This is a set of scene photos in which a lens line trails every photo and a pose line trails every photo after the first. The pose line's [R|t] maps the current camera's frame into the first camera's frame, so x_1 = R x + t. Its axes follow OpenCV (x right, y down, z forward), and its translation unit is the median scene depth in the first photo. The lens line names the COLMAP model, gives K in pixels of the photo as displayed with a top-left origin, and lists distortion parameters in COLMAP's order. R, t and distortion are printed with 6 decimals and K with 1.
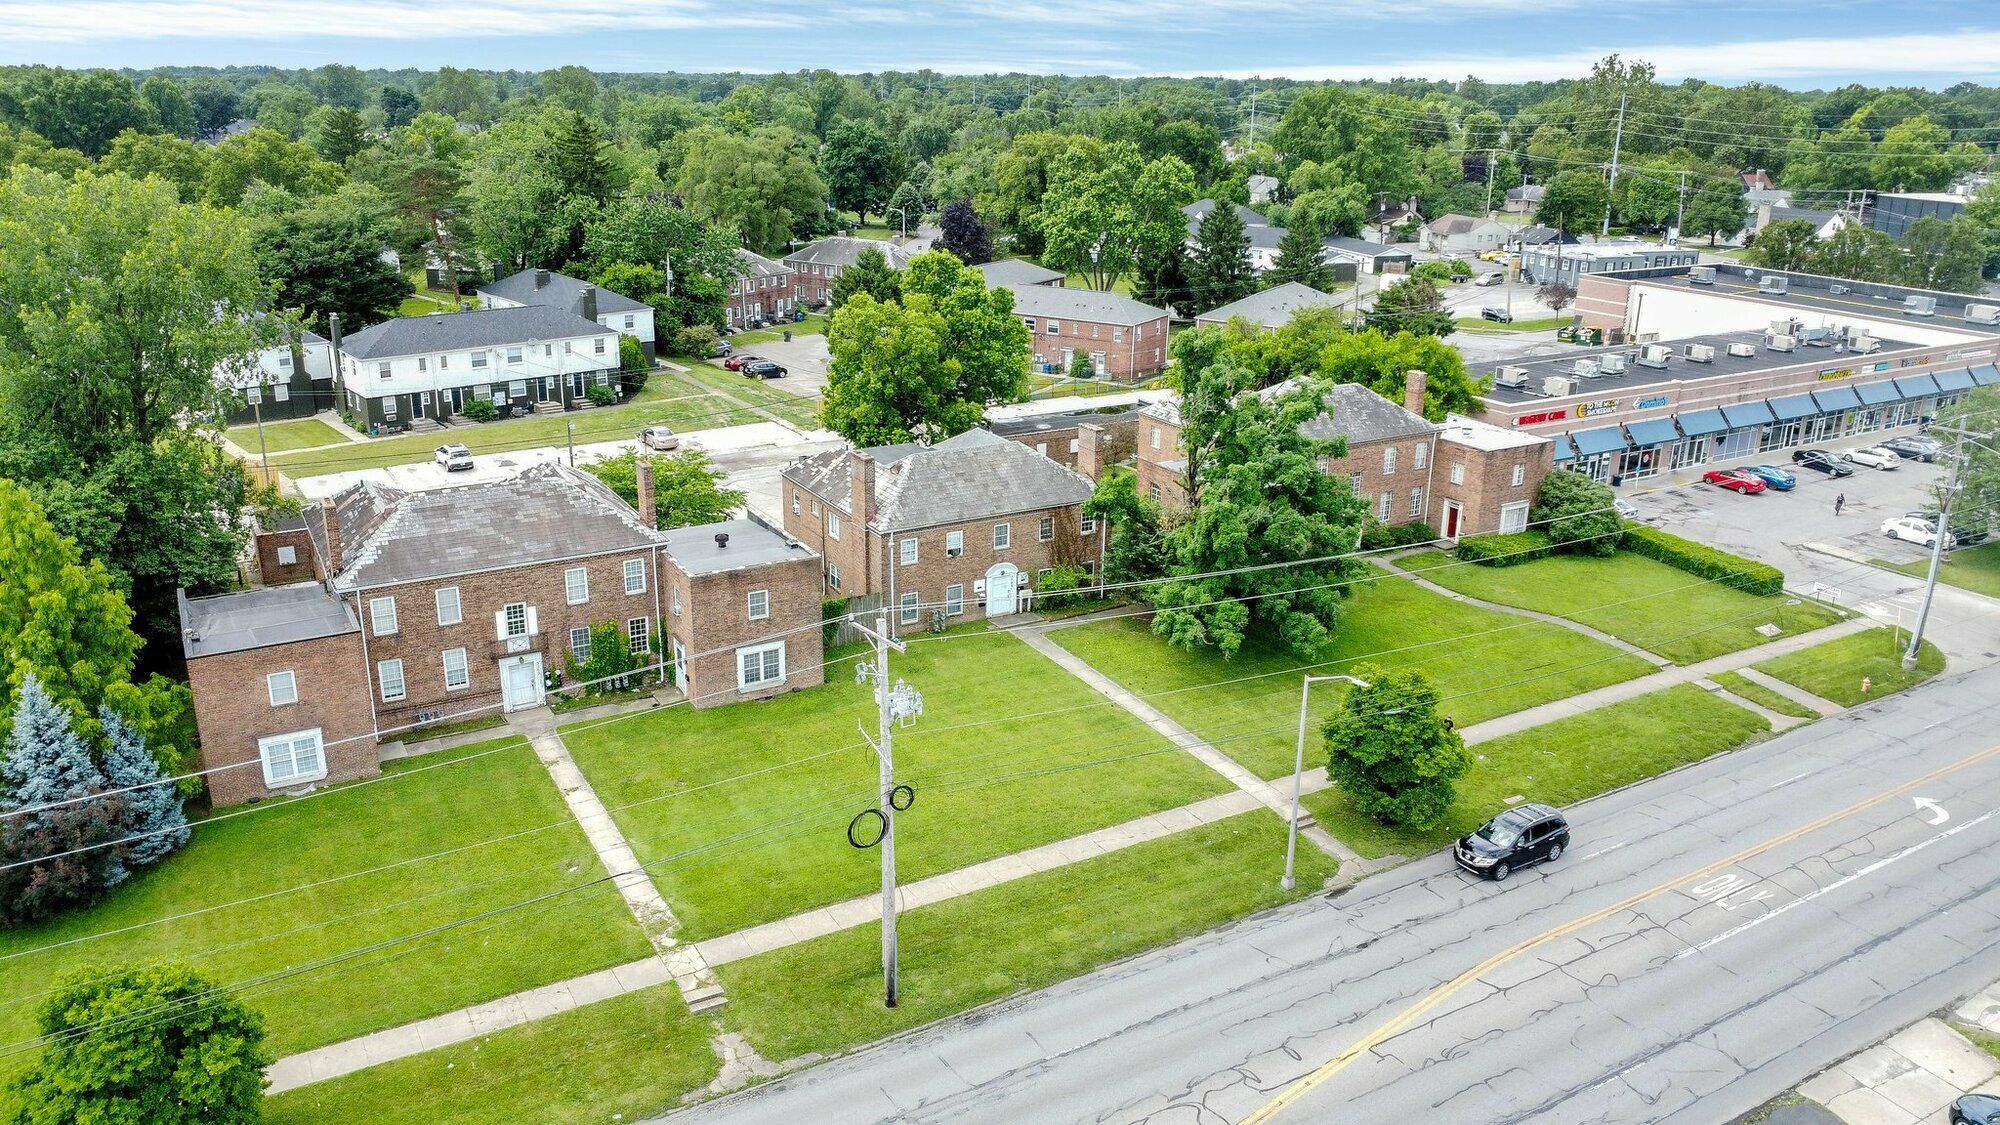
lens RADIAL K [[1450.2, 0, 993.6], [0, 1450.2, 559.4], [0, 0, 1]] dist [-0.029354, -0.005275]
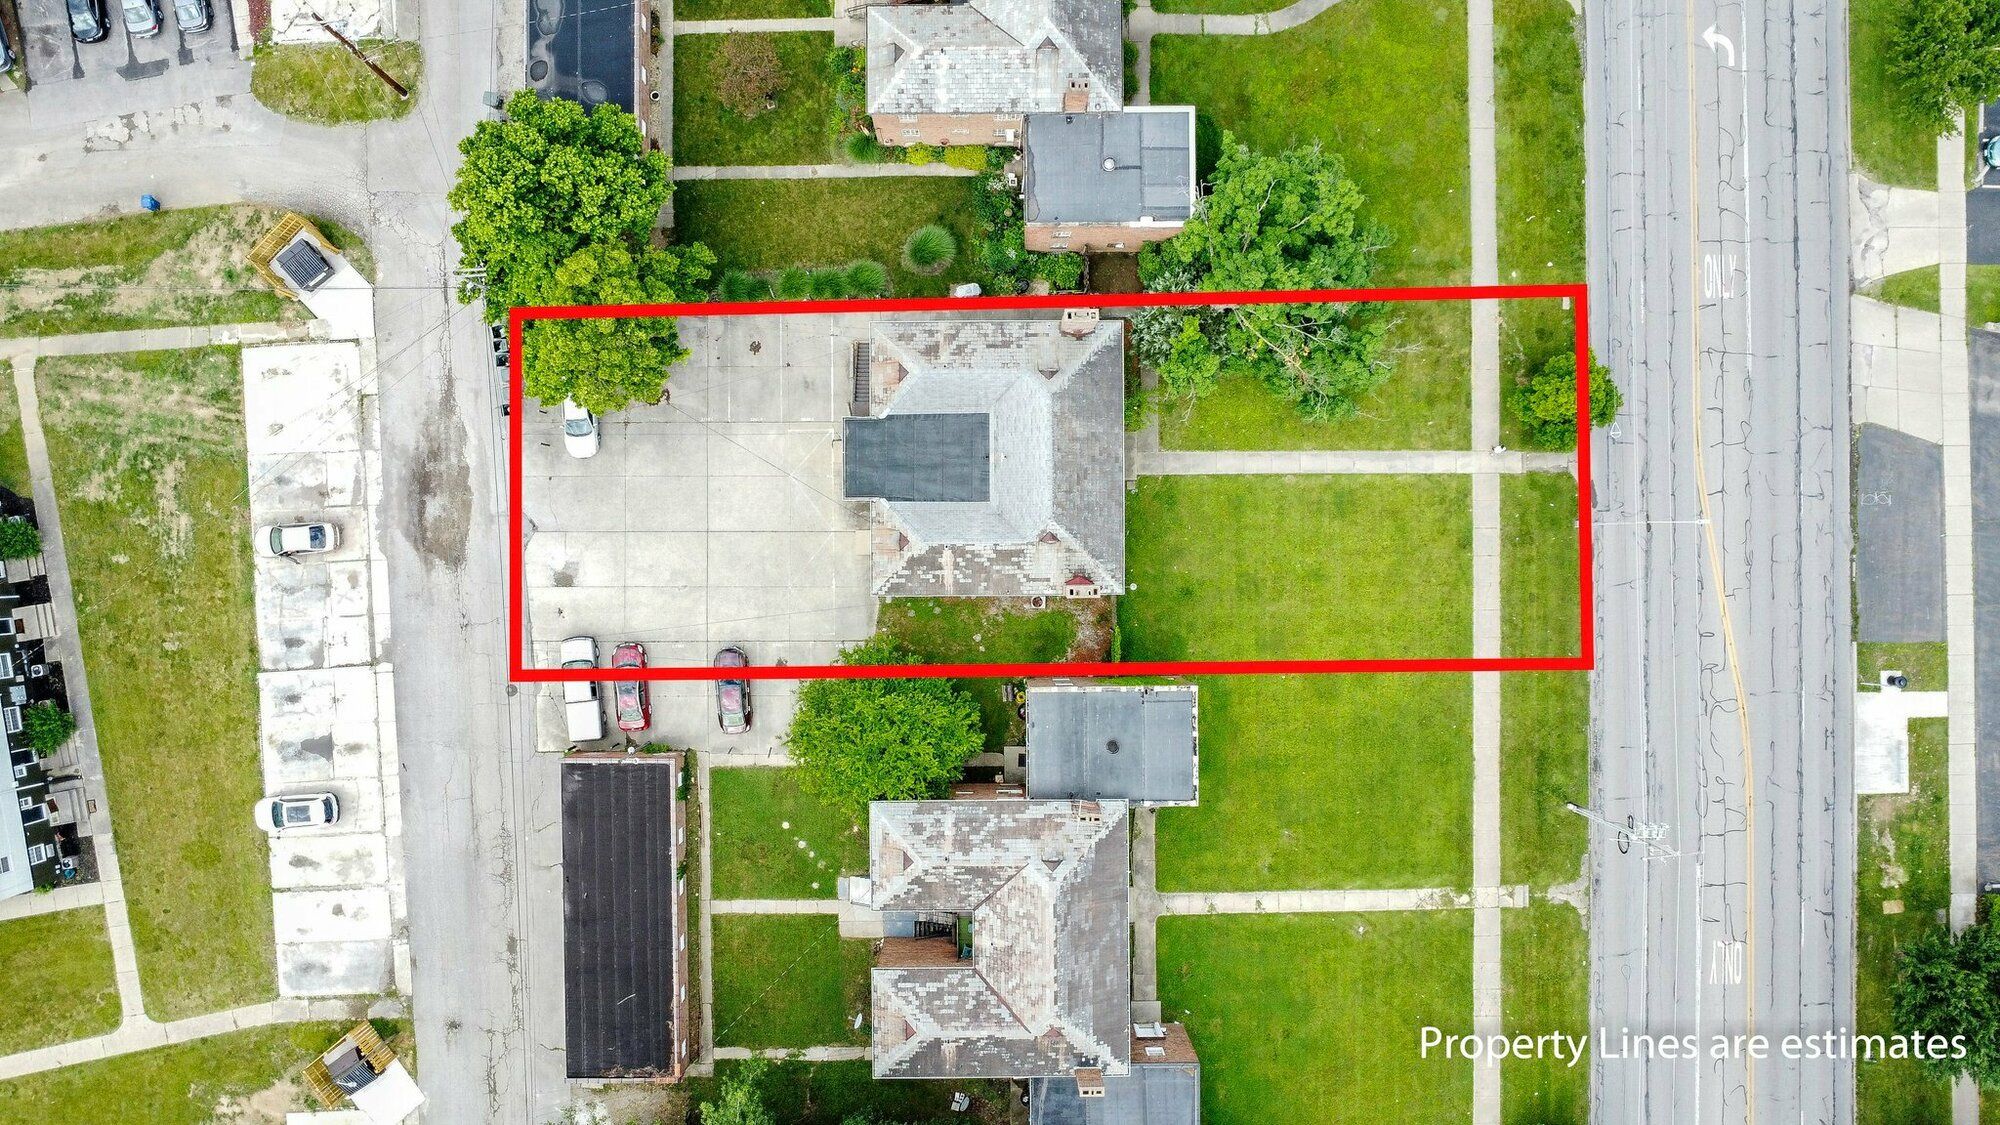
lens RADIAL K [[1450.2, 0, 992.9], [0, 1450.2, 561.0], [0, 0, 1]] dist [-0.029354, -0.005275]
pose [[0.498358, -0.866922, -0.009296, -0.103944], [0.274162, 0.147415, 0.950318, -1.141791], [-0.822481, -0.476147, 0.311143, 0.823214]]
